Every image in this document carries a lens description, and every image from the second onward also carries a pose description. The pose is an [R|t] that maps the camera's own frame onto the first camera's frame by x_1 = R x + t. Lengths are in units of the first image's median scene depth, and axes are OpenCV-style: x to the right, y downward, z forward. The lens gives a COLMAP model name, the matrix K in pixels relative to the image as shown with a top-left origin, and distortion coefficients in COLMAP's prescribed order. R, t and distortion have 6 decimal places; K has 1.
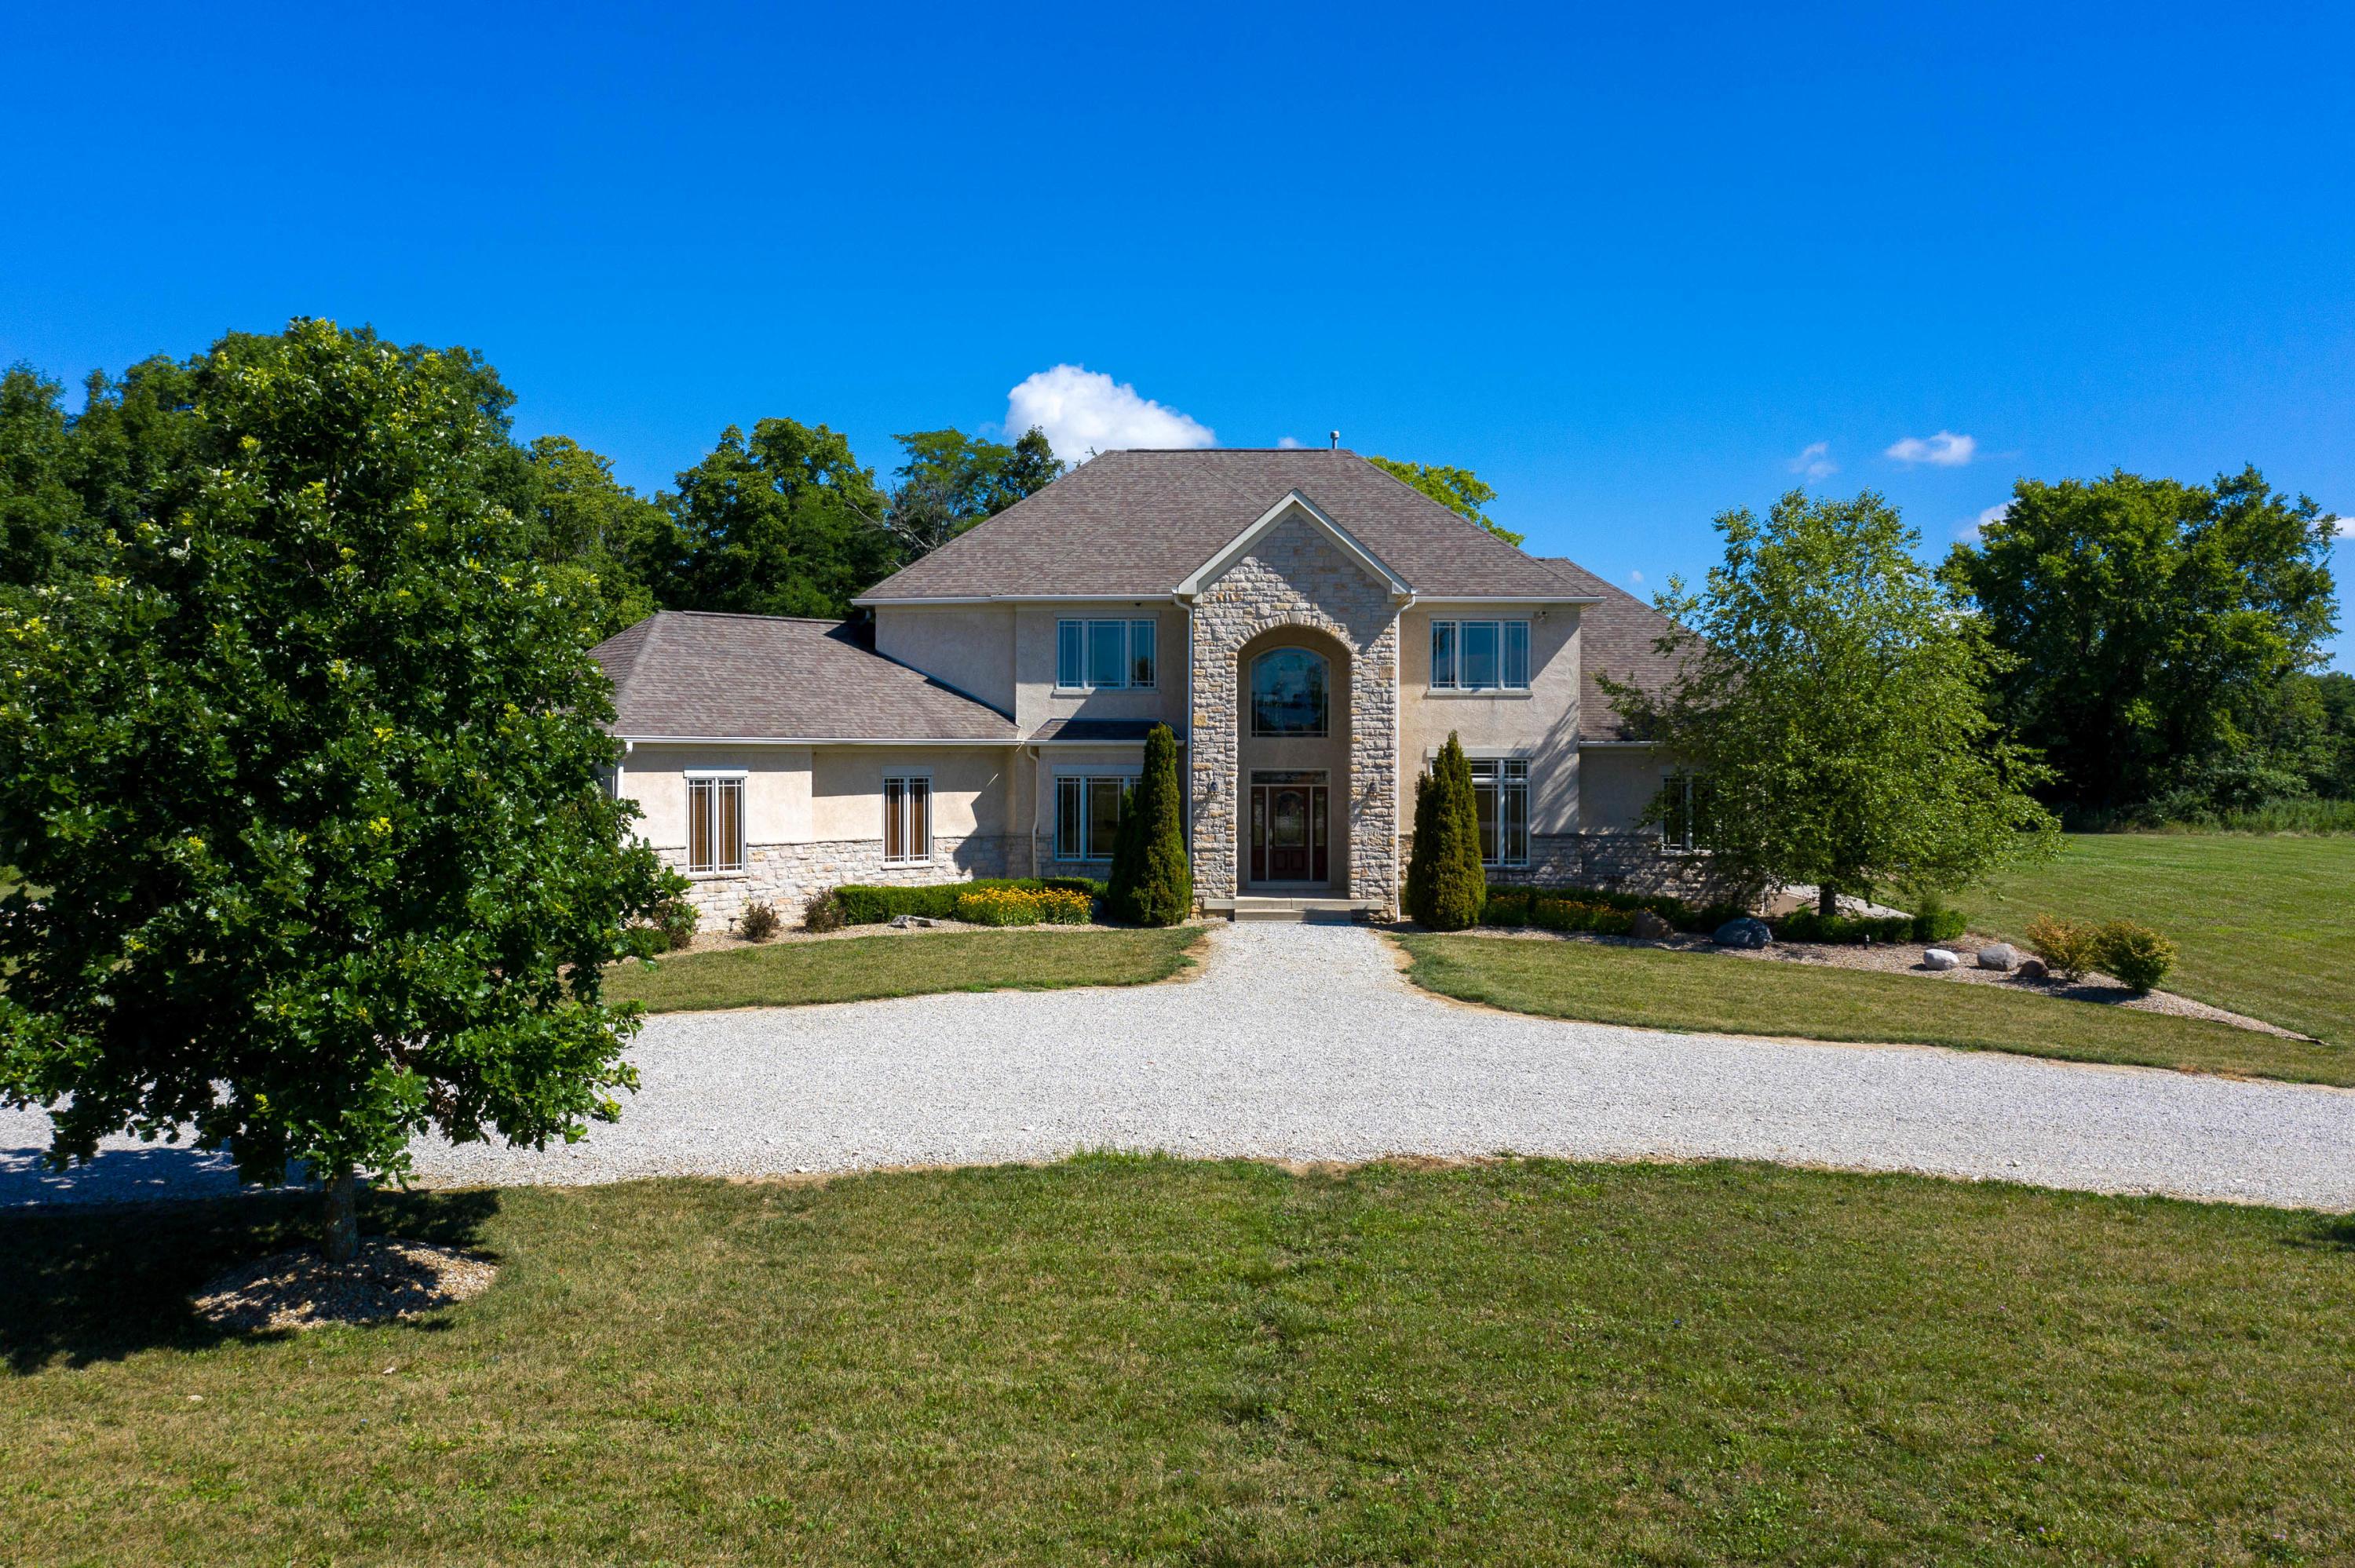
lens RADIAL K [[1845.8, 0, 1169.6], [0, 1845.8, 781.4], [0, 0, 1]] dist [-0.034358, 0.008906]
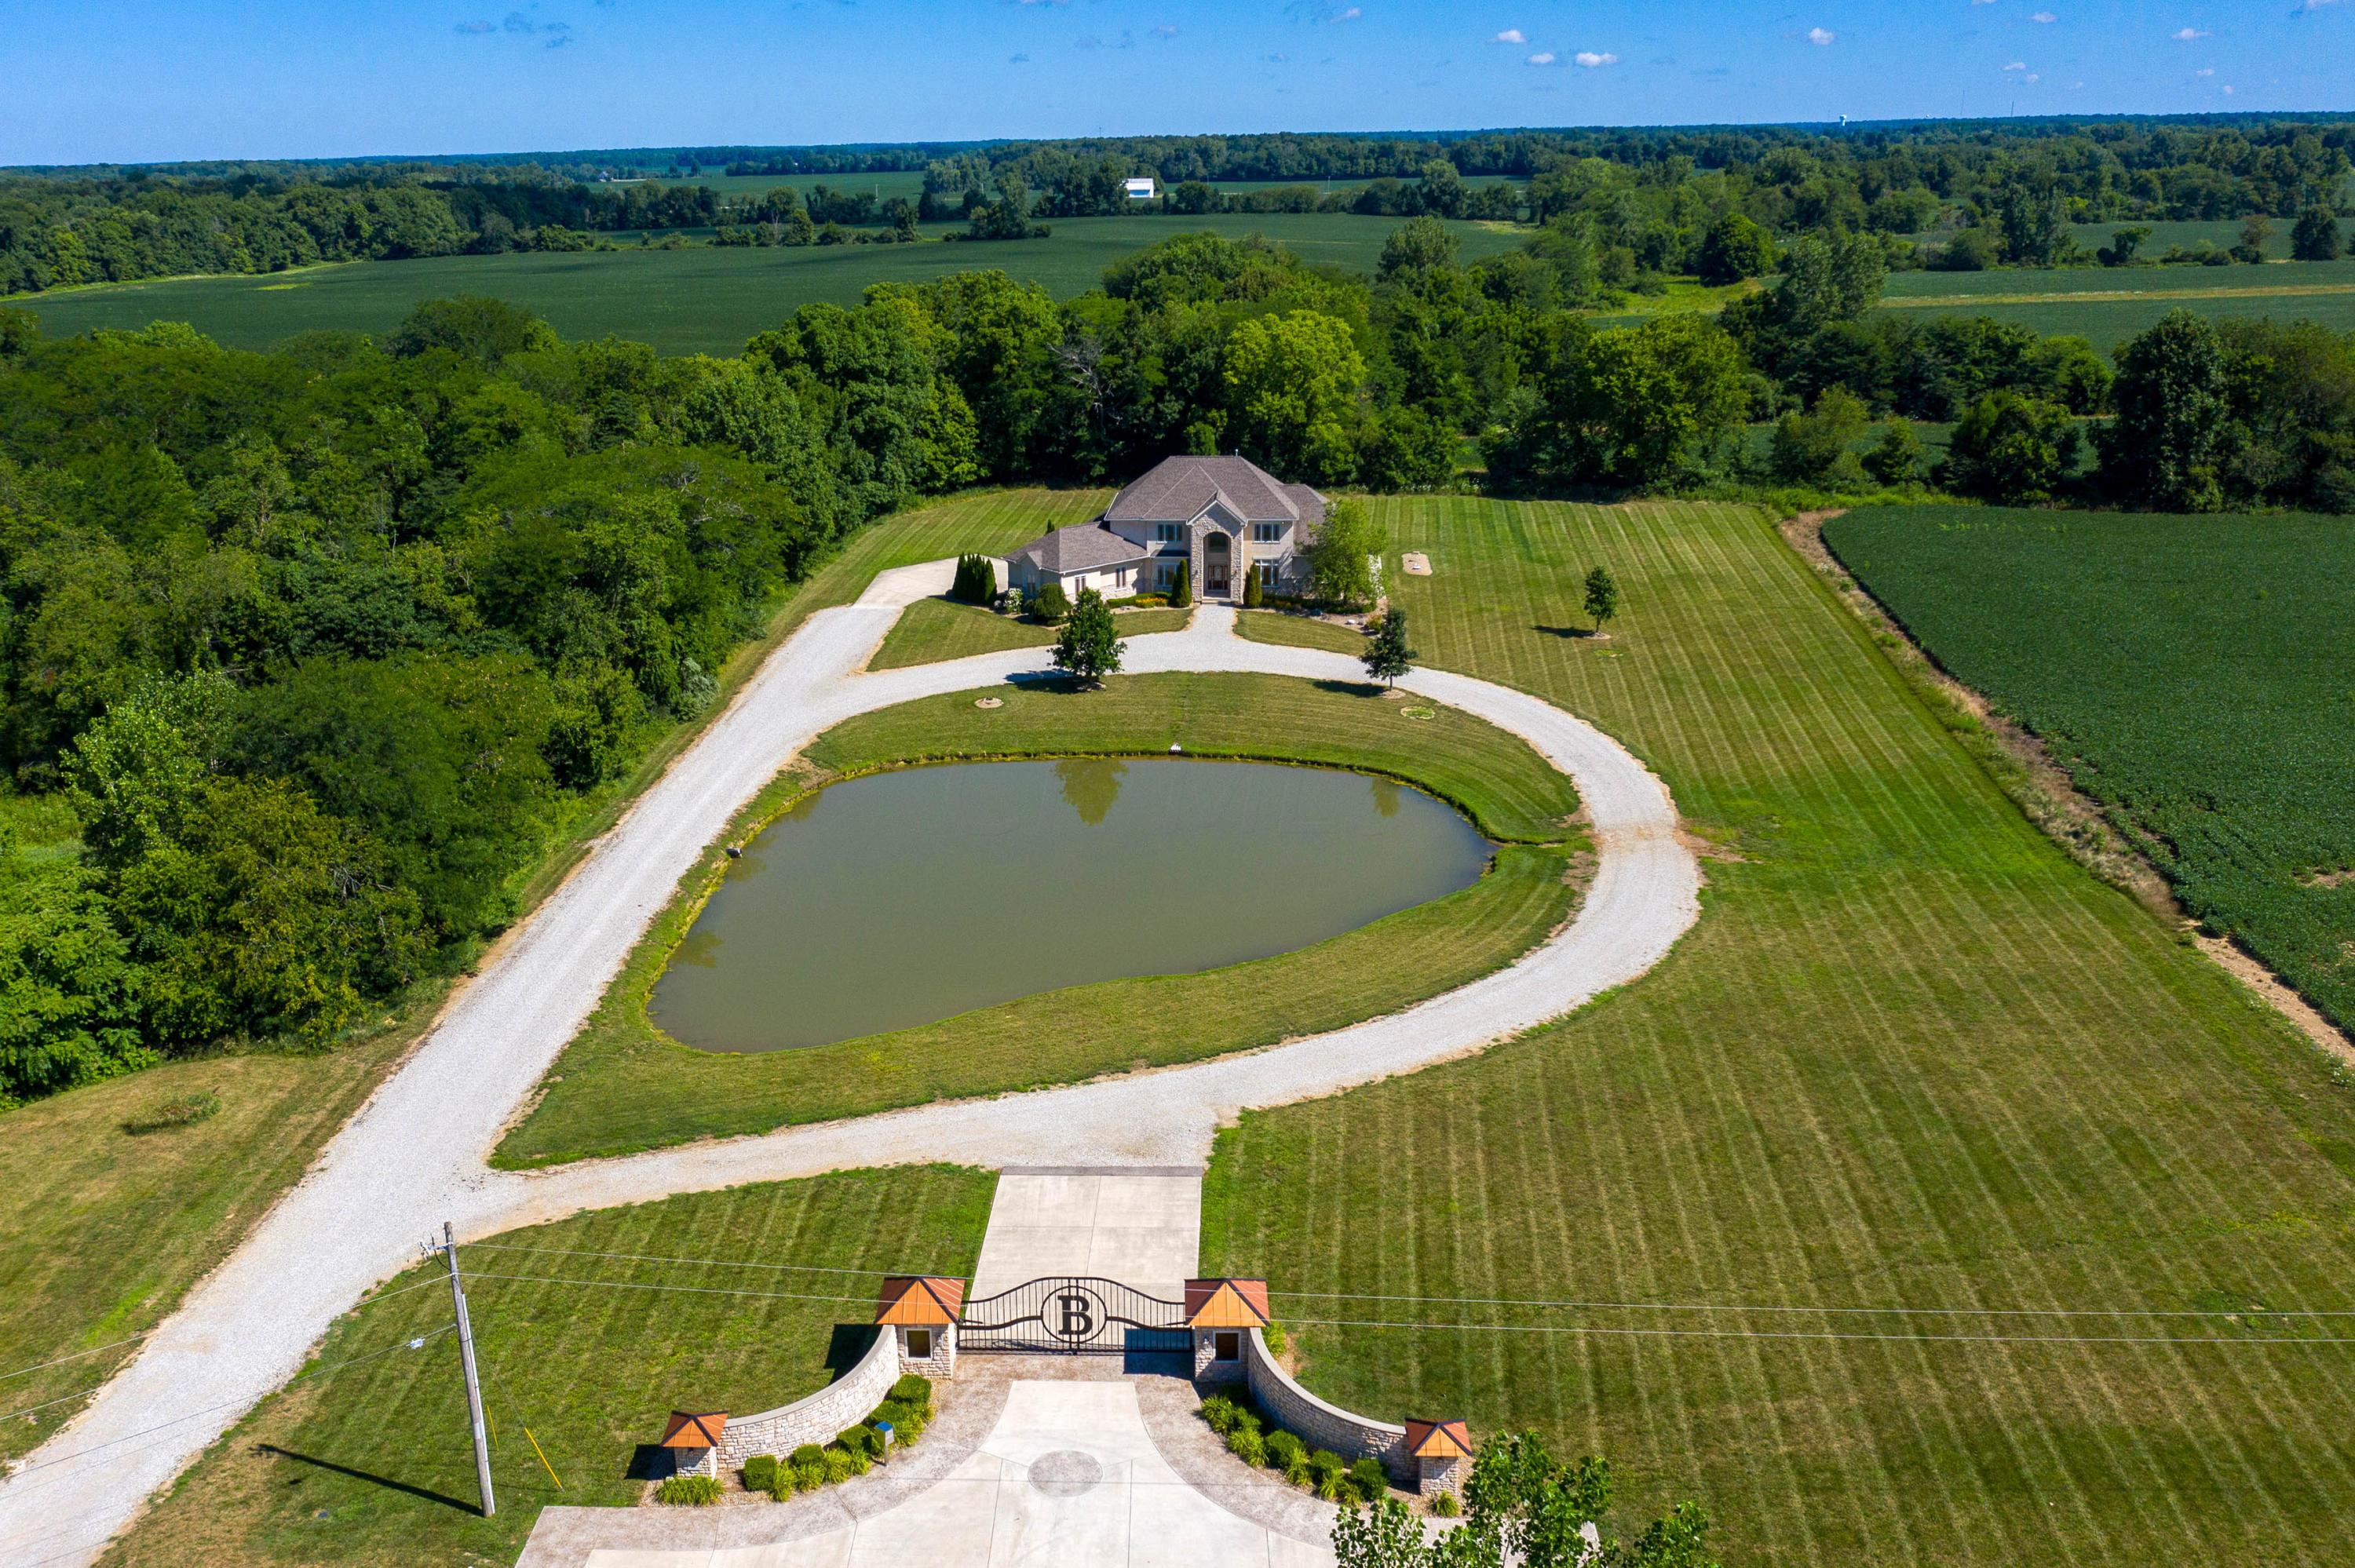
lens RADIAL K [[1972.4, 0, 1082.7], [0, 1972.4, 840.1], [0, 0, 1]] dist [-0.030076, 0.002849]
pose [[0.997204, 0.006936, -0.074399, 0.100303], [0.017534, 0.946157, 0.323233, -0.842767], [0.072635, -0.323634, 0.943390, -3.296404]]
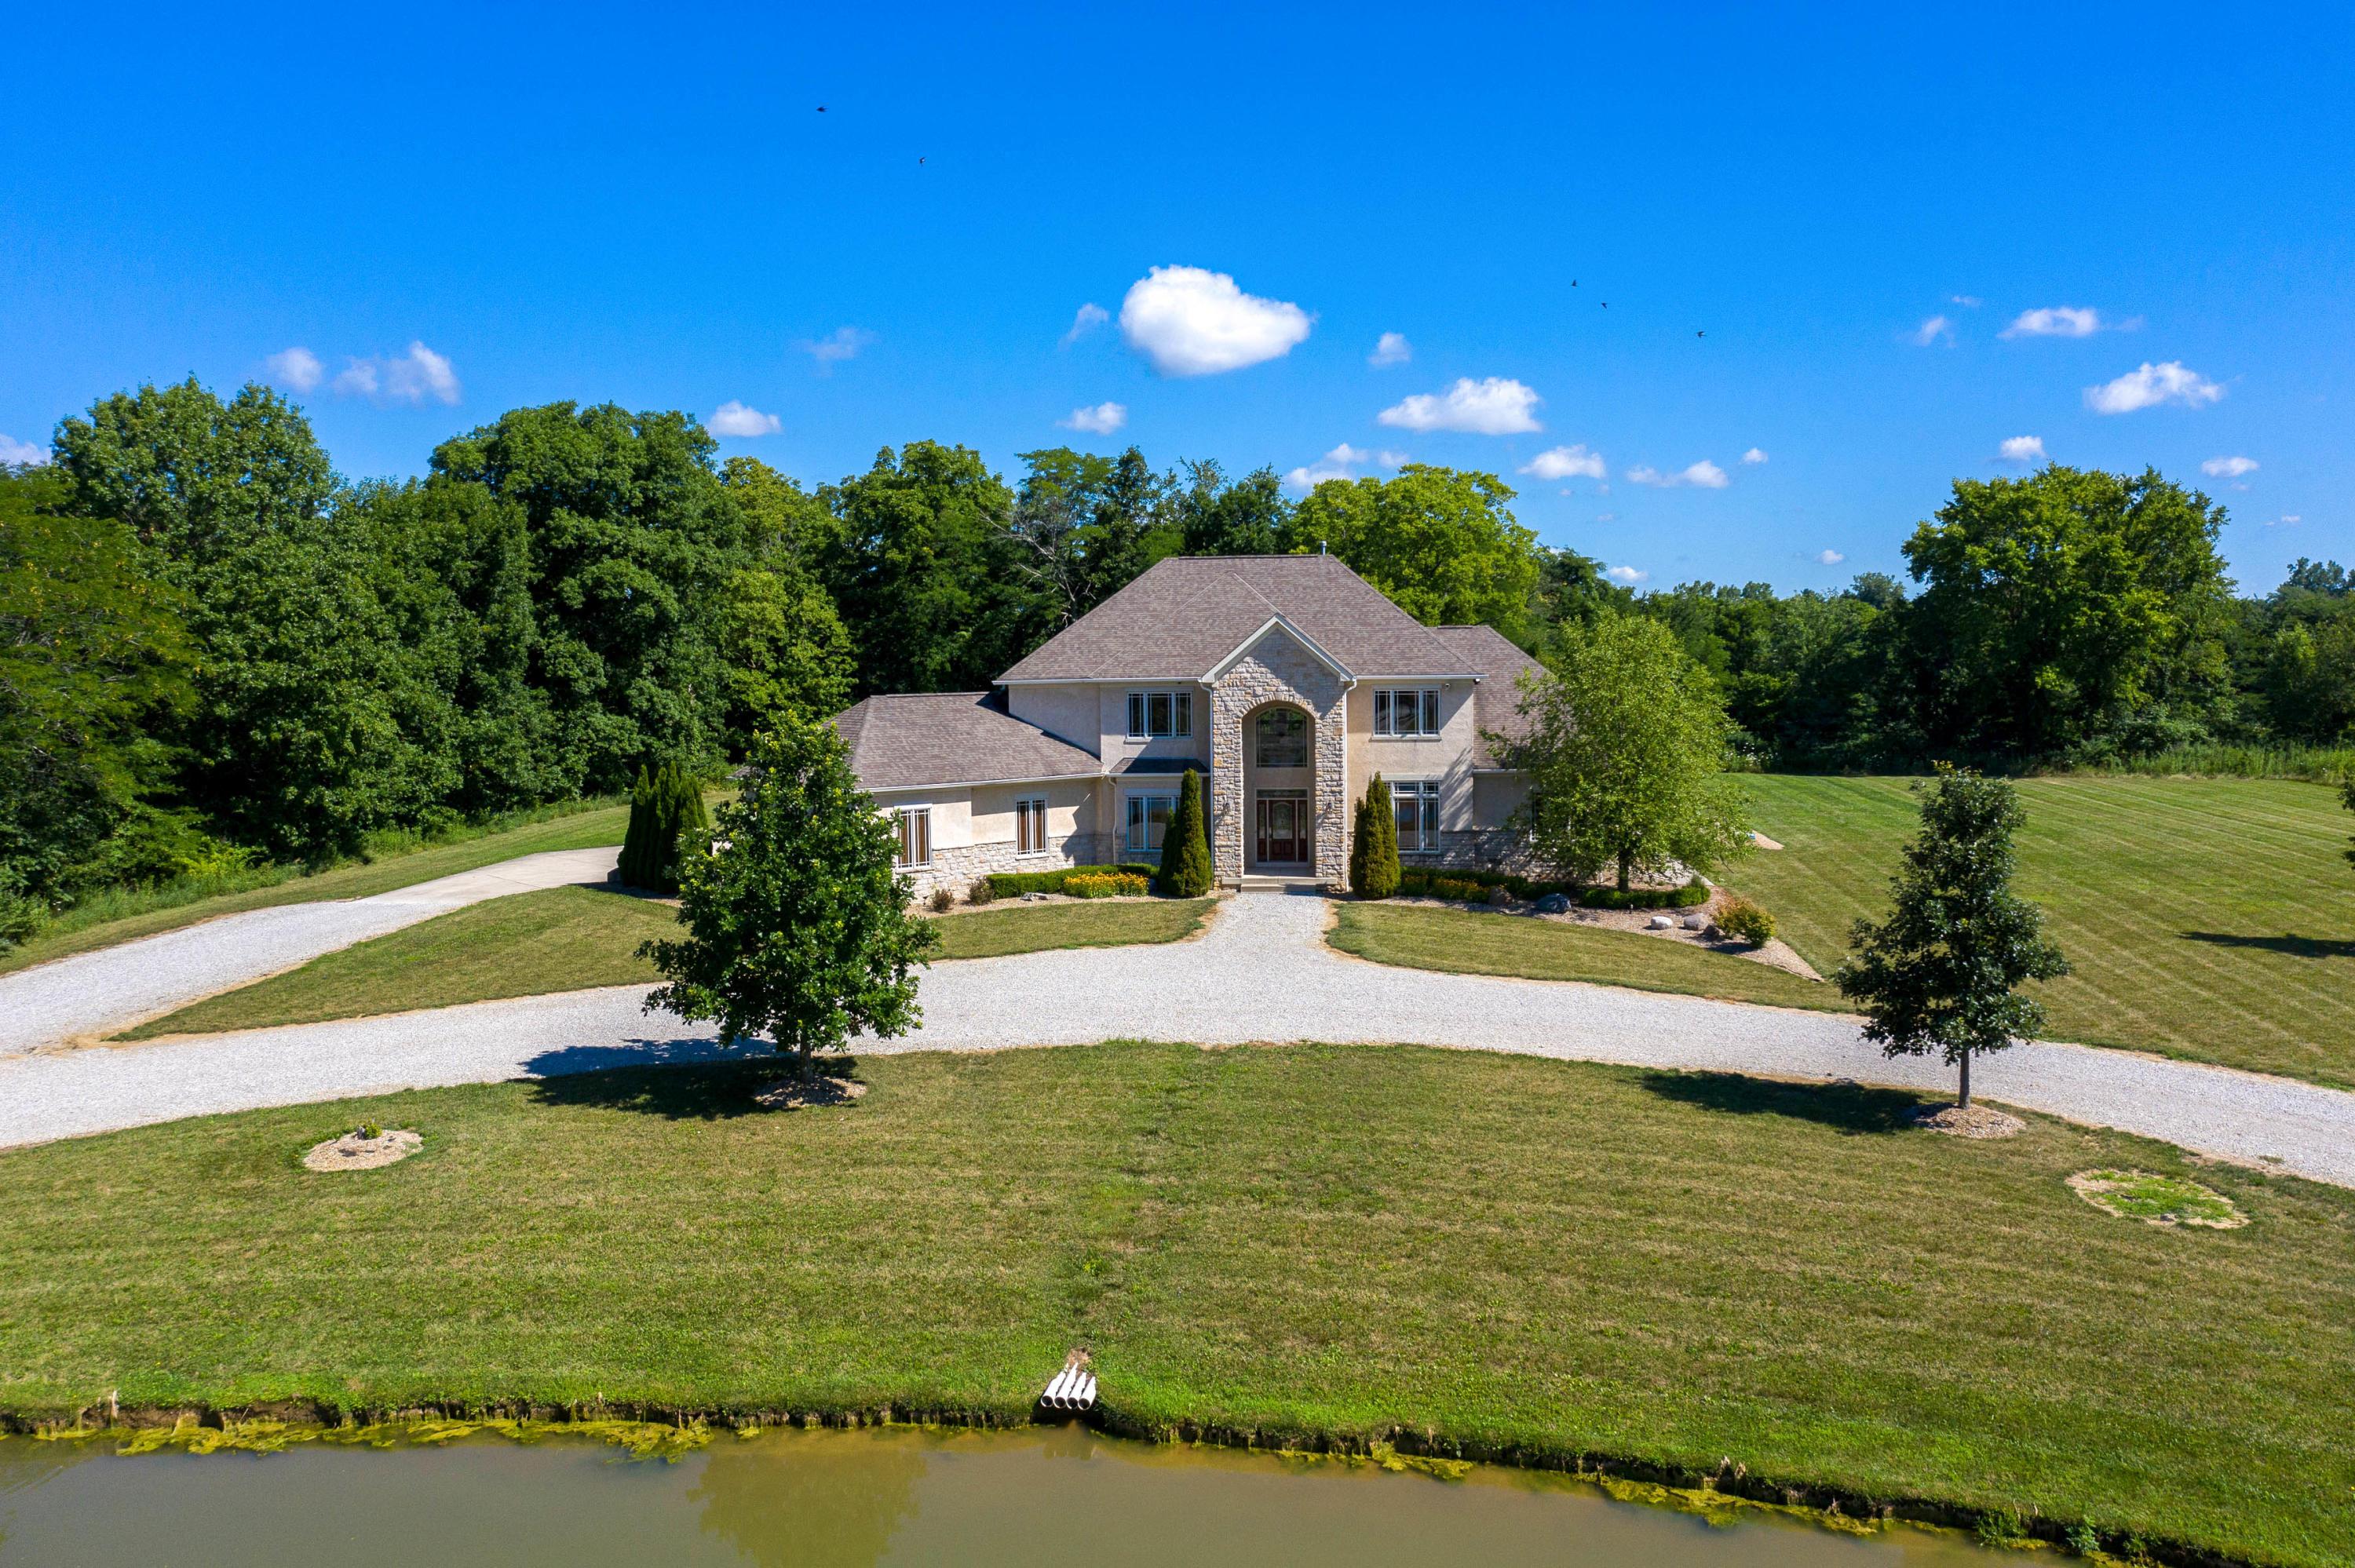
lens RADIAL K [[1845.8, 0, 1169.6], [0, 1845.8, 781.4], [0, 0, 1]] dist [-0.034358, 0.008906]
pose [[0.997500, -0.009060, -0.070077, 0.084631], [0.013271, 0.998118, 0.059865, -0.111045], [0.069403, -0.060646, 0.995744, -0.546766]]
